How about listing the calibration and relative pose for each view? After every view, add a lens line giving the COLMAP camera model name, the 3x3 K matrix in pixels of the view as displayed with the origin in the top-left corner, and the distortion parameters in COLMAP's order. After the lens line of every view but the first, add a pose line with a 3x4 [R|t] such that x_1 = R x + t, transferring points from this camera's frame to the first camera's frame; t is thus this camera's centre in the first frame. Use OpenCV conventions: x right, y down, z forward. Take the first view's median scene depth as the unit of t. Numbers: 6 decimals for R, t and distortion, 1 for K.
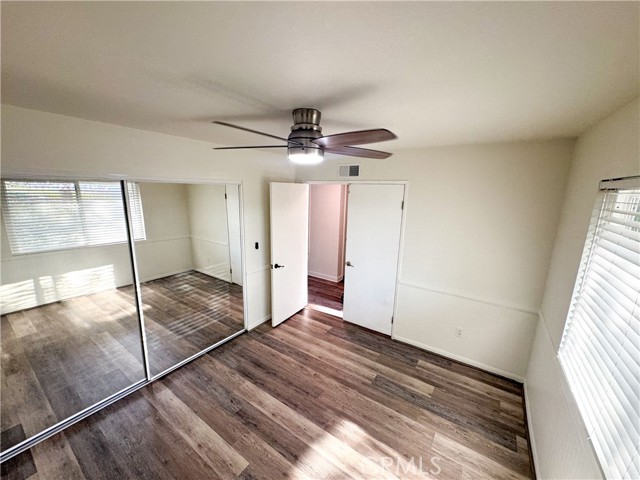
lens RADIAL K [[254.9, 0, 319.3], [0, 254.9, 241.0], [0, 0, 1]] dist [-0.004200, 0.001193]
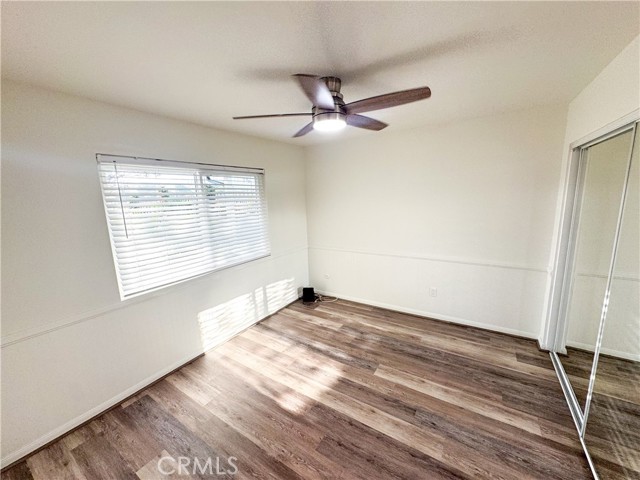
lens RADIAL K [[254.9, 0, 320.2], [0, 254.9, 241.0], [0, 0, 1]] dist [-0.004200, 0.001193]
pose [[-0.999475, 0.018157, -0.026847, 0.017100], [0.007340, 0.933629, 0.358167, -0.189169], [0.031568, 0.357782, -0.933271, 1.611994]]
